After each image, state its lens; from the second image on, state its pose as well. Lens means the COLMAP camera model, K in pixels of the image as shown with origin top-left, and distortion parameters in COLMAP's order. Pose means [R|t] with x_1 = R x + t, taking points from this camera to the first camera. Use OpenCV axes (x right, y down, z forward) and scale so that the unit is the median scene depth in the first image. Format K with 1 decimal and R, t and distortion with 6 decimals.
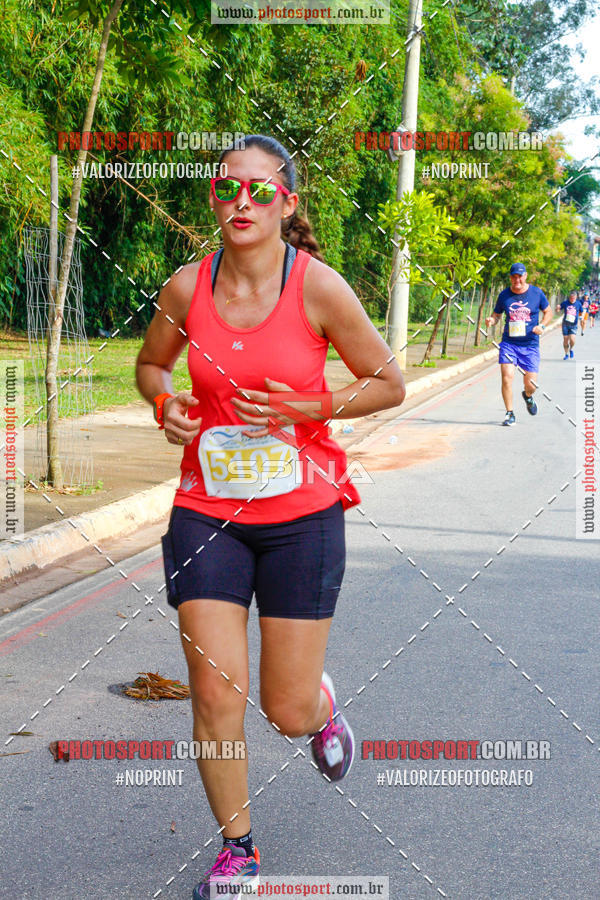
lens RADIAL K [[2077.4, 0, 300.0], [0, 2077.4, 450.0], [0, 0, 1]] dist [-0.089817, -0.091217]
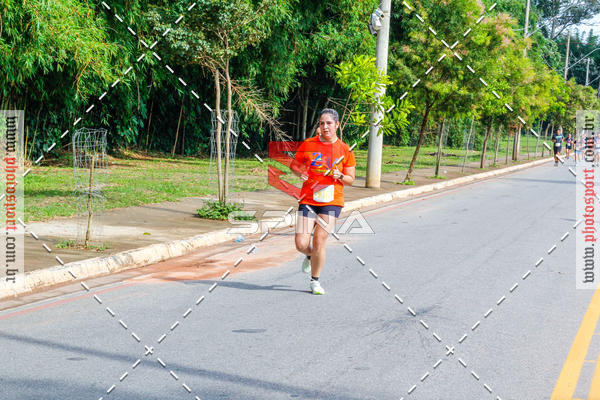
lens RADIAL K [[1384.9, 0, 300.0], [0, 1384.9, 200.0], [0, 0, 1]] dist [-0.089817, -0.091217]
pose [[0.995576, 0.020615, -0.091672, 0.241801], [-0.022630, 0.999524, -0.020989, -0.029262], [0.091195, 0.022971, 0.995568, 0.266519]]
